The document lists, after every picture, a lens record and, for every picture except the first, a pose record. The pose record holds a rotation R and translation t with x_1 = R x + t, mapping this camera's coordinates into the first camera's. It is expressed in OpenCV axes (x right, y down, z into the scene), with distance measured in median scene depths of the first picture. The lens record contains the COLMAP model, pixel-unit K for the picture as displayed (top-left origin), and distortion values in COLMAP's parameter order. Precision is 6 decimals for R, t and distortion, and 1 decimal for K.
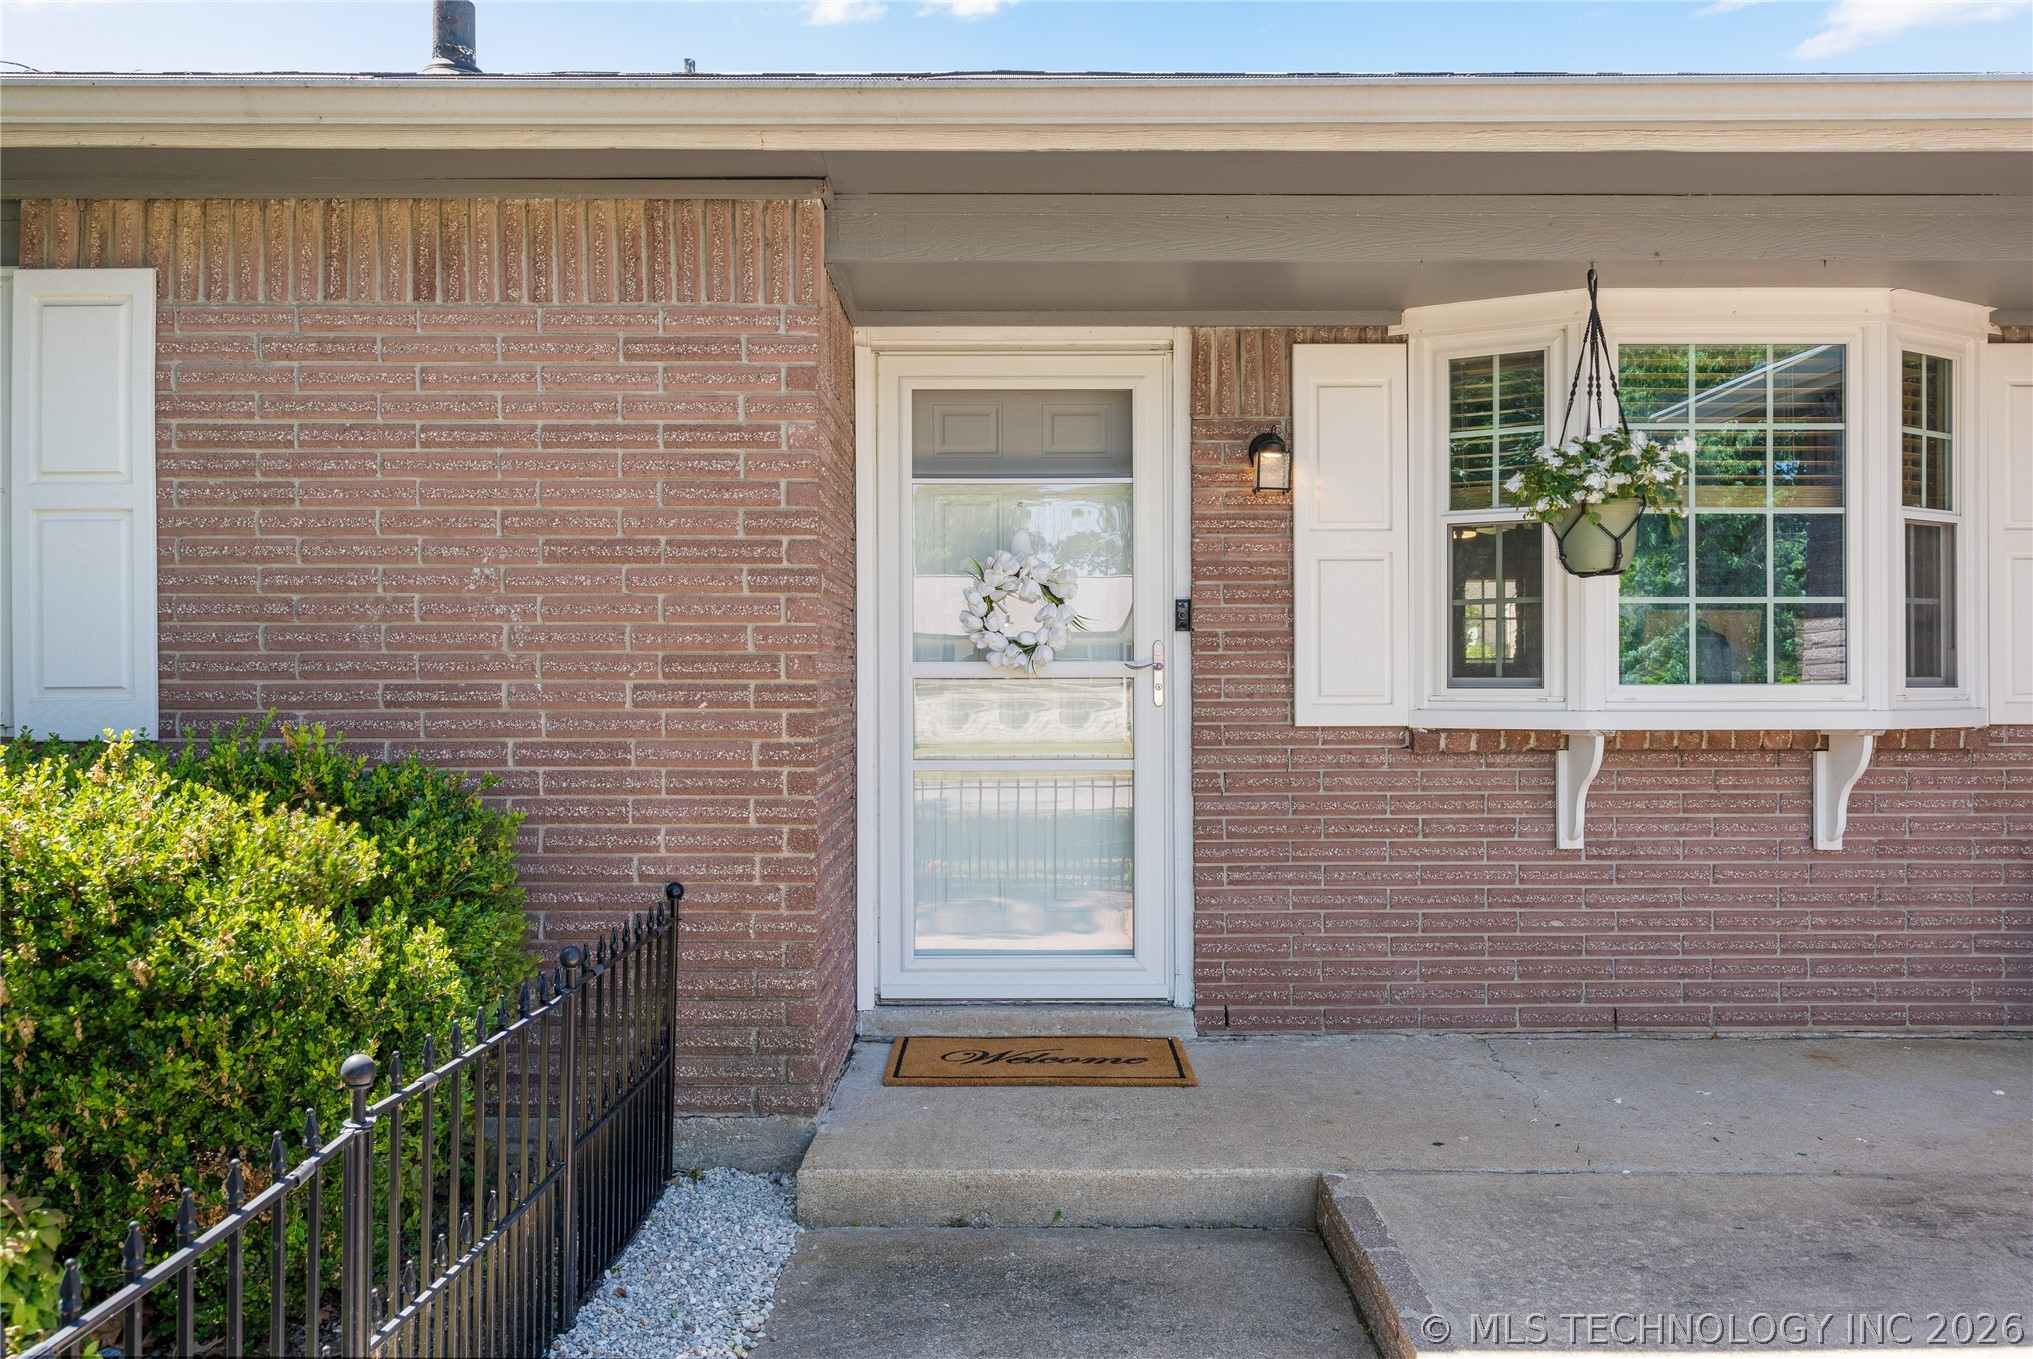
lens RADIAL K [[1597.1, 0, 1003.0], [0, 1597.1, 680.6], [0, 0, 1]] dist [0.002154, 0.009462]
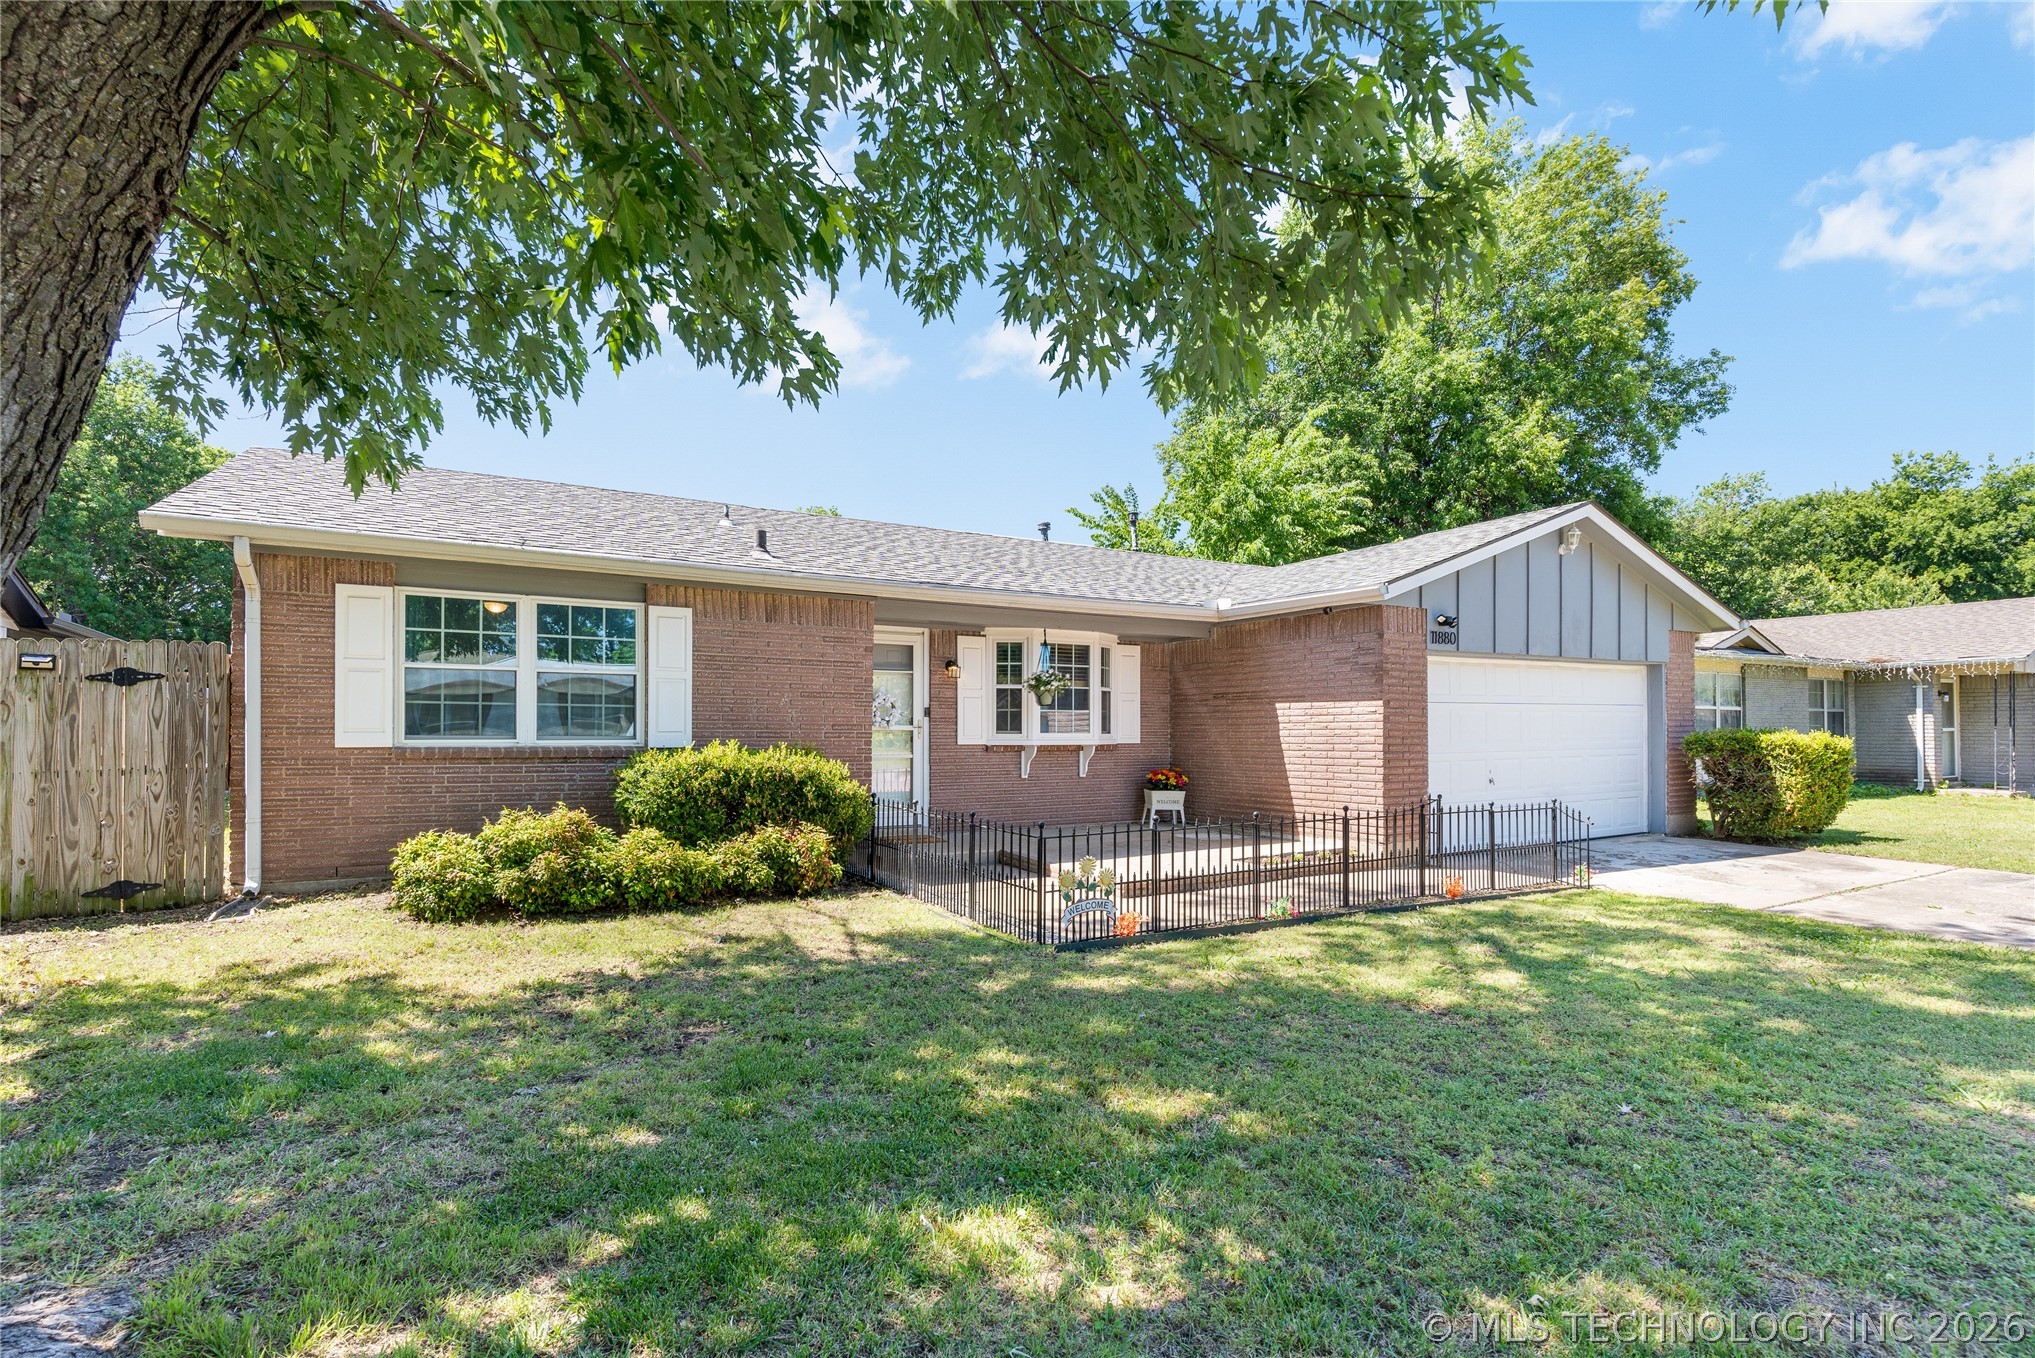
lens RADIAL K [[982.2, 0, 1001.9], [0, 982.2, 726.3], [0, 0, 1]] dist [0.001209, 0.000305]
pose [[0.864685, 0.006785, 0.502268, -0.850510], [-0.003919, 0.999969, -0.006761, 0.003294], [-0.502299, 0.003878, 0.864686, -0.951594]]
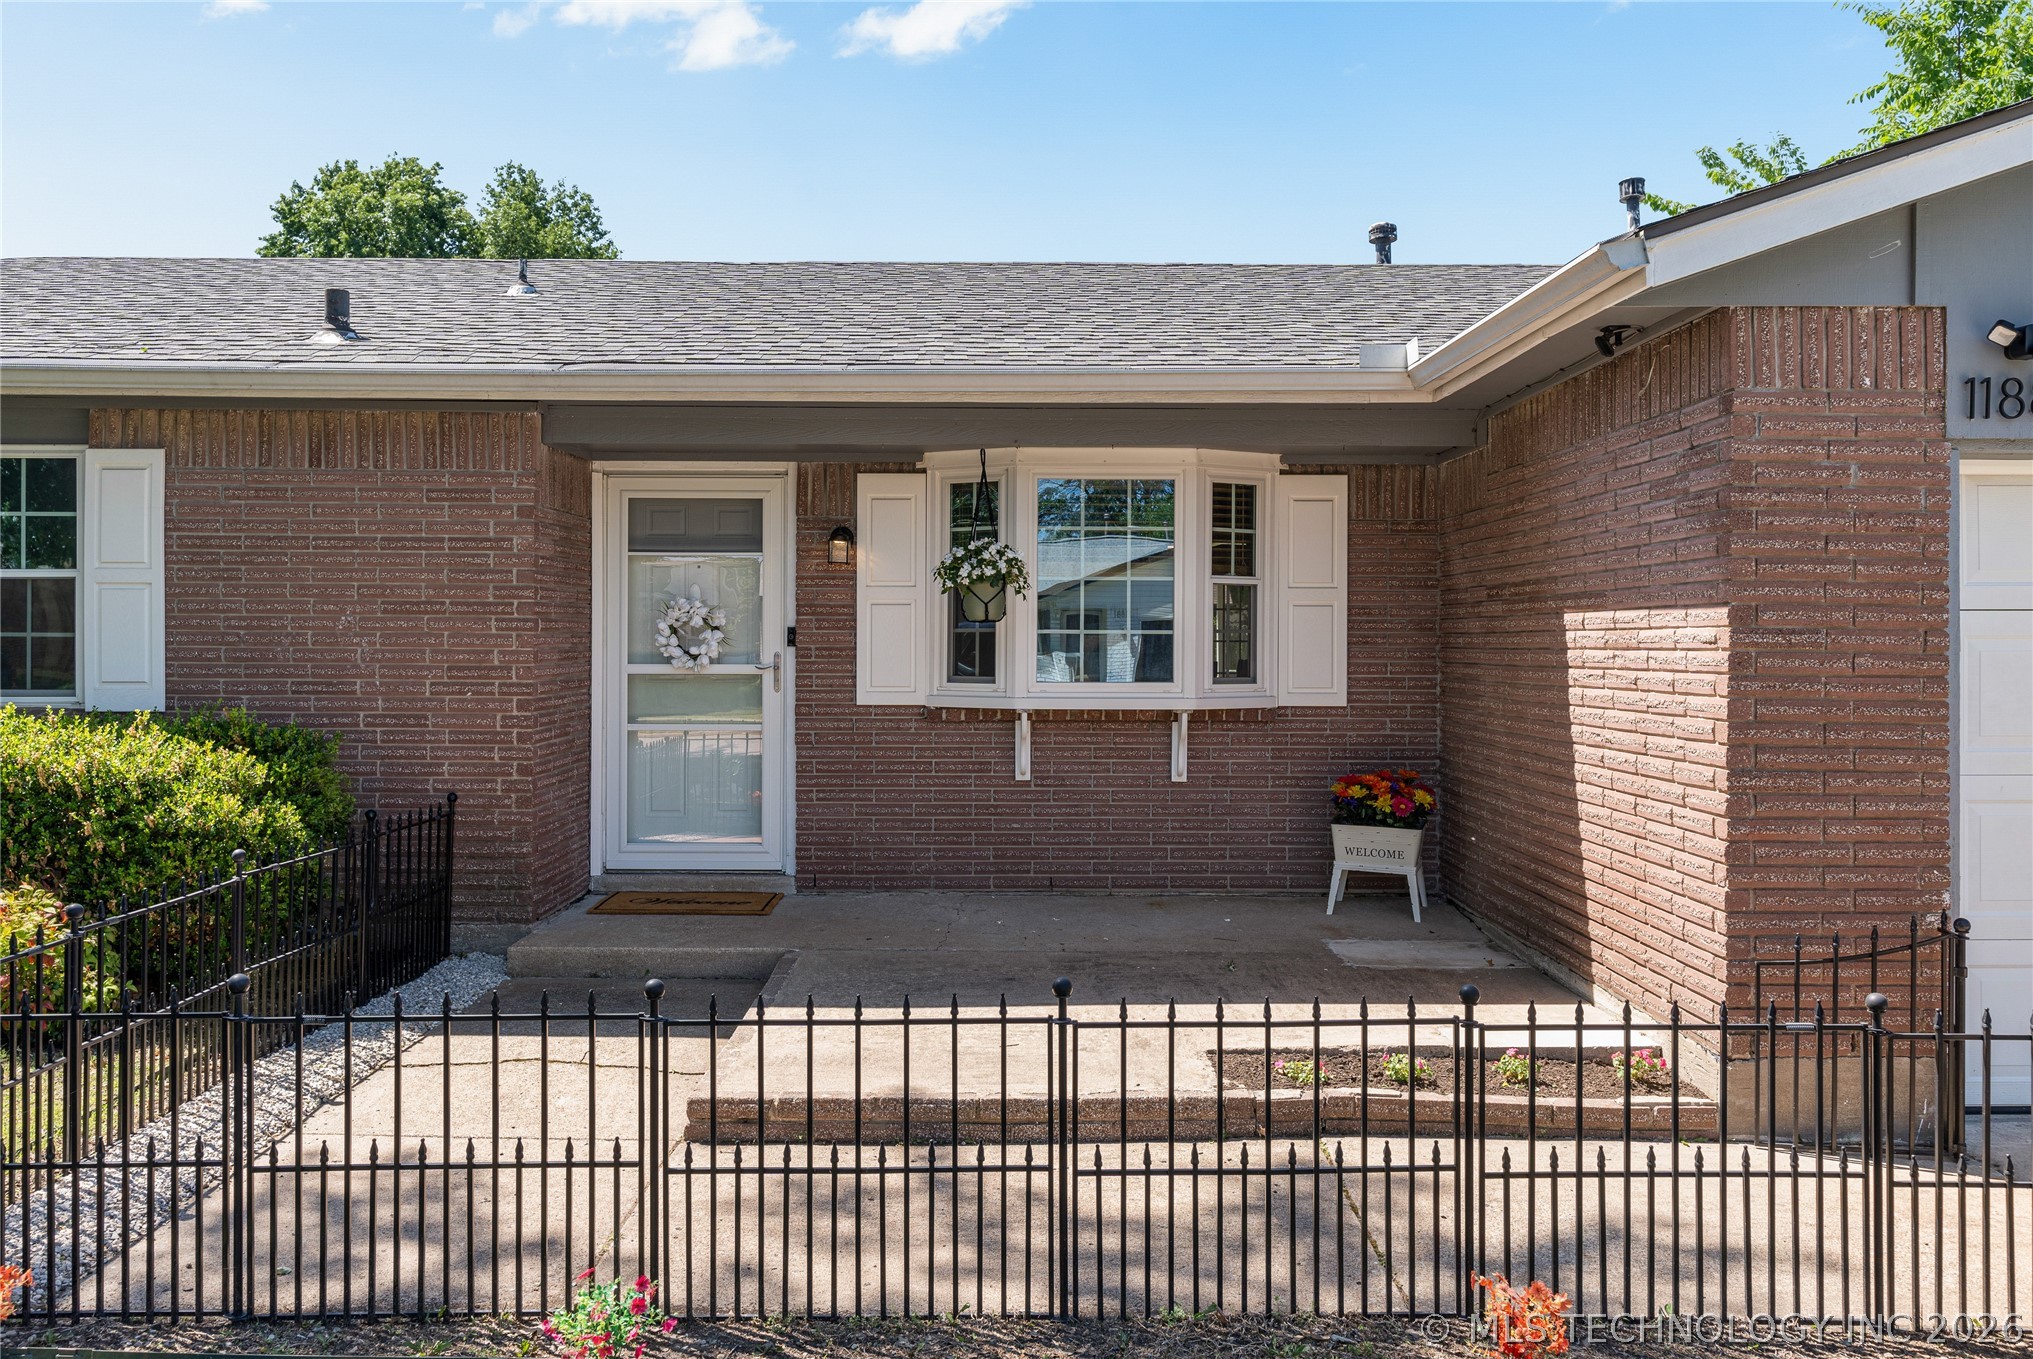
lens RADIAL K [[1552.2, 0, 1001.3], [0, 1552.2, 637.0], [0, 0, 1]] dist [0.005317, 0.007871]
pose [[0.999981, 0.005844, -0.002022, 0.349424], [-0.005845, 0.999983, -0.000812, -0.042936], [0.002017, 0.000824, 0.999998, -0.628265]]
